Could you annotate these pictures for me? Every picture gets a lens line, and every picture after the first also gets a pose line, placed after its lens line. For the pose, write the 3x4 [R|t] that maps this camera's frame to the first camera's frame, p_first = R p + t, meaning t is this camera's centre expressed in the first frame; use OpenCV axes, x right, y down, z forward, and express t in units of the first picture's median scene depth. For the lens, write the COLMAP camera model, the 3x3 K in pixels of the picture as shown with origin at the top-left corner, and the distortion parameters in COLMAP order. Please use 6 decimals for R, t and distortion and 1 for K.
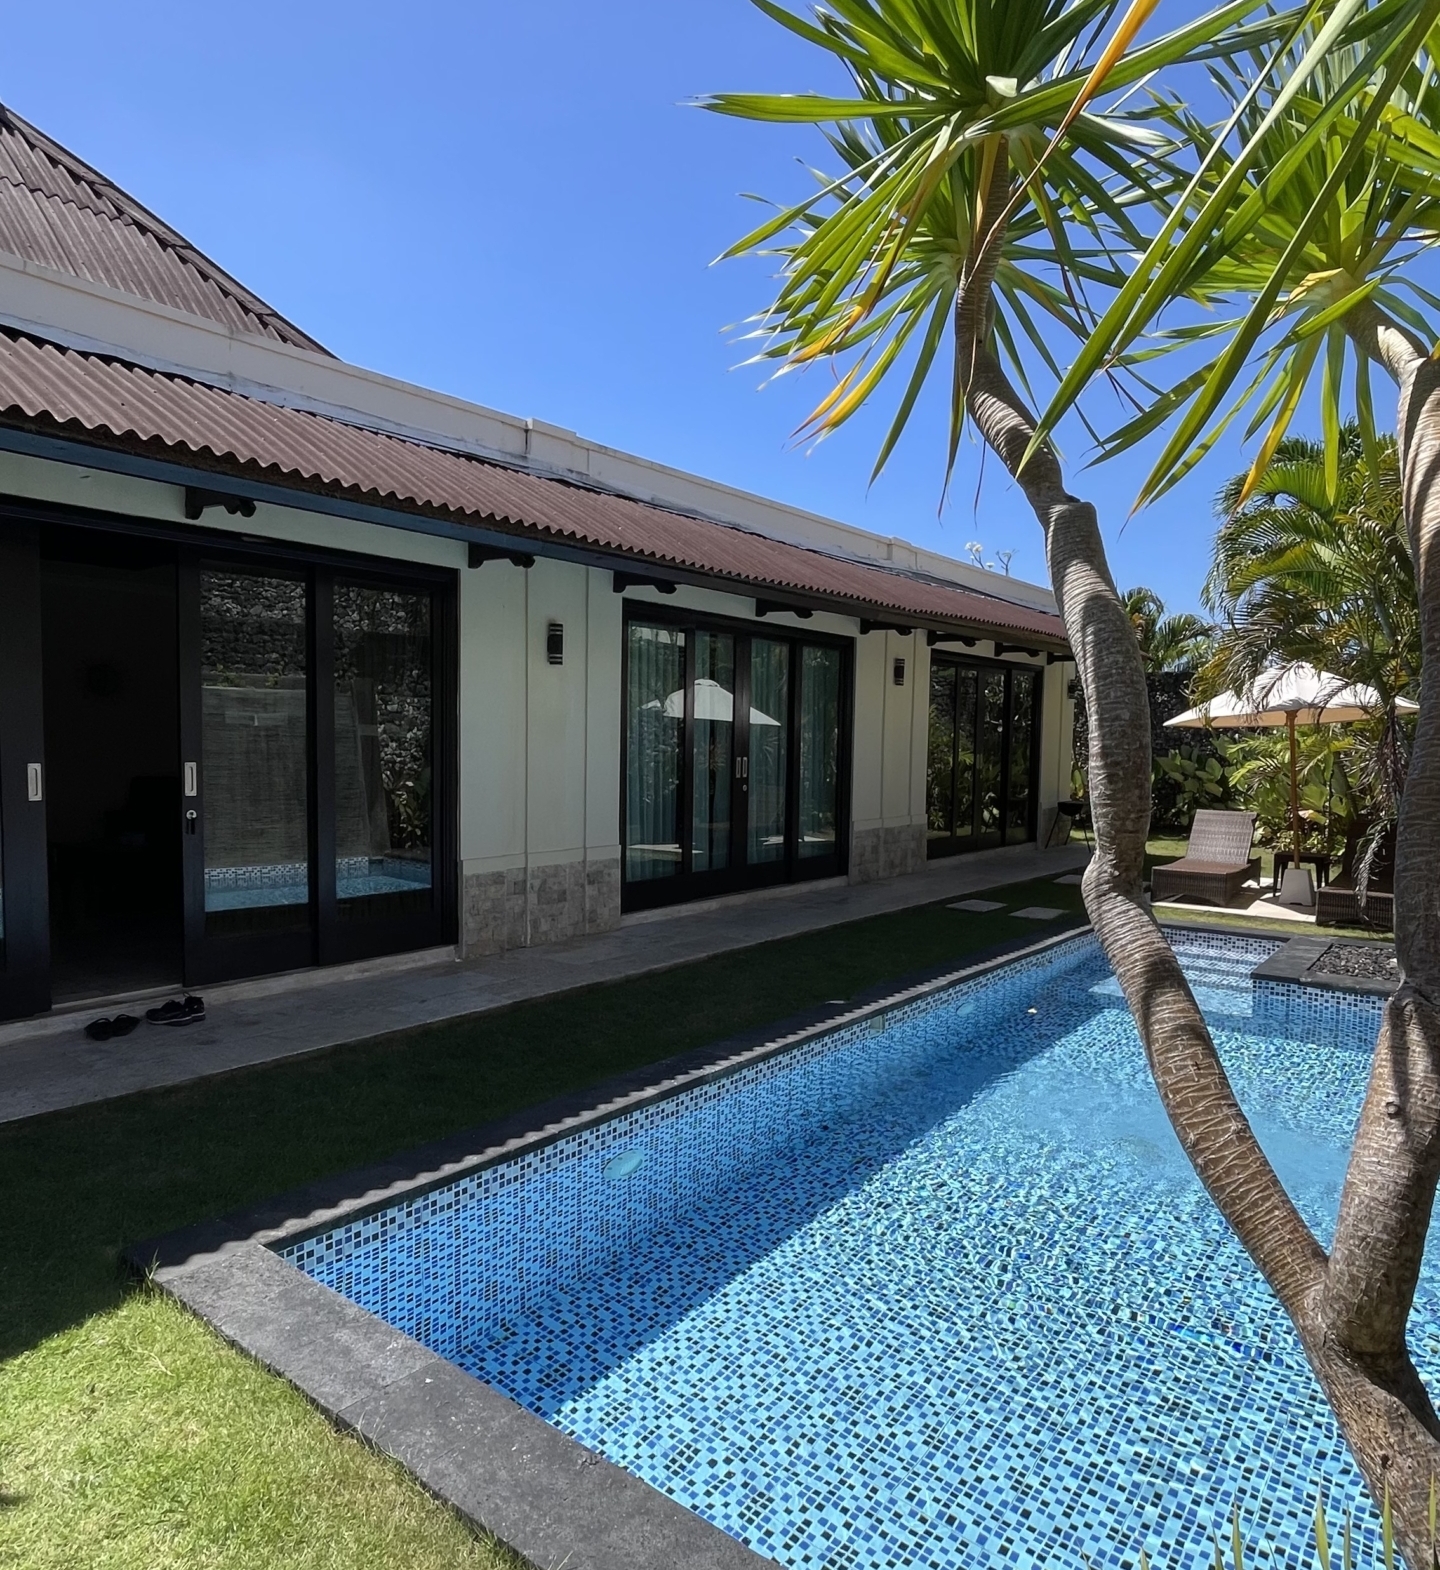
lens RADIAL K [[1006.8, 0, 719.4], [0, 1006.8, 793.5], [0, 0, 1]] dist [0.007785, -0.009229]
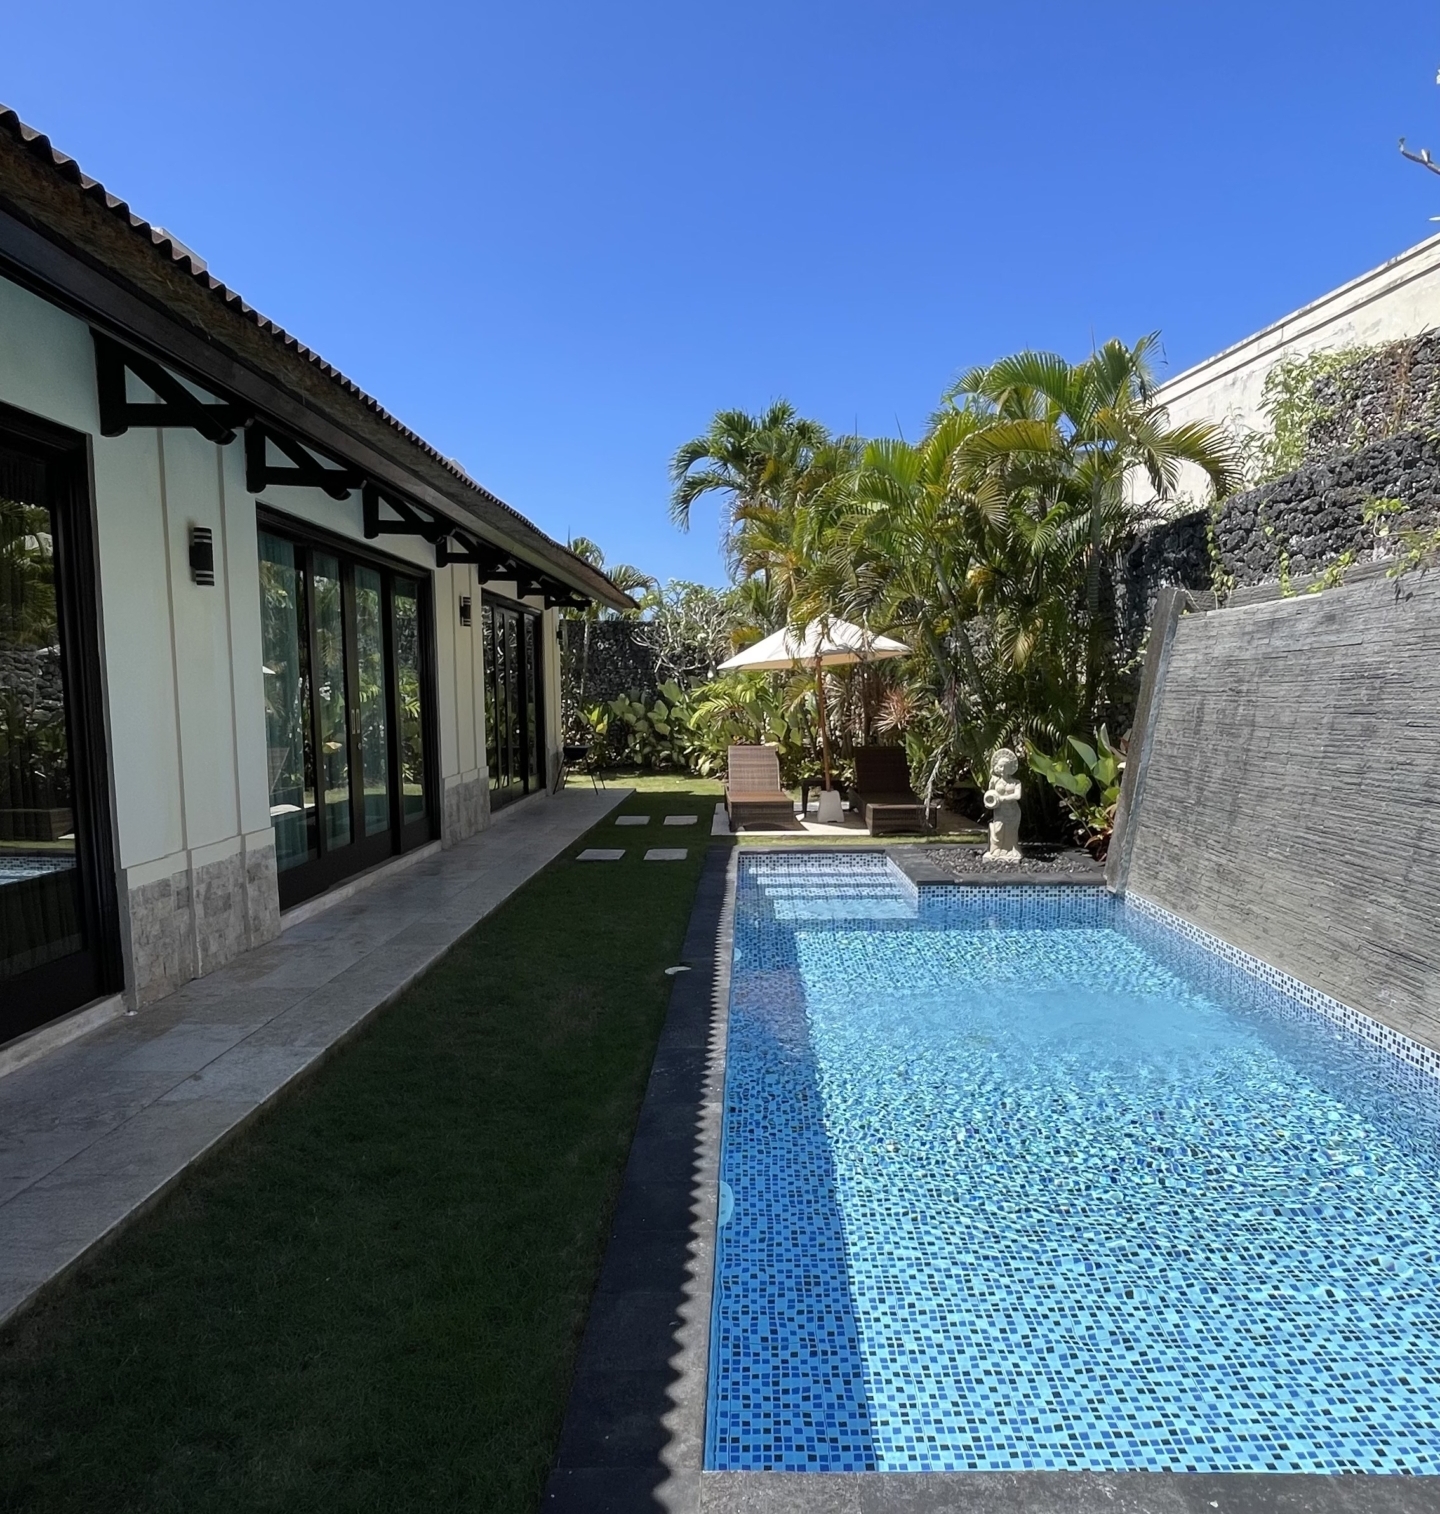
lens RADIAL K [[1016.2, 0, 686.8], [0, 1016.2, 808.4], [0, 0, 1]] dist [-0.011488, -0.002336]
pose [[0.800875, -0.087526, 0.592401, -0.378851], [0.050351, 0.995600, 0.079027, -0.010523], [-0.596711, -0.033463, 0.801758, 0.237163]]
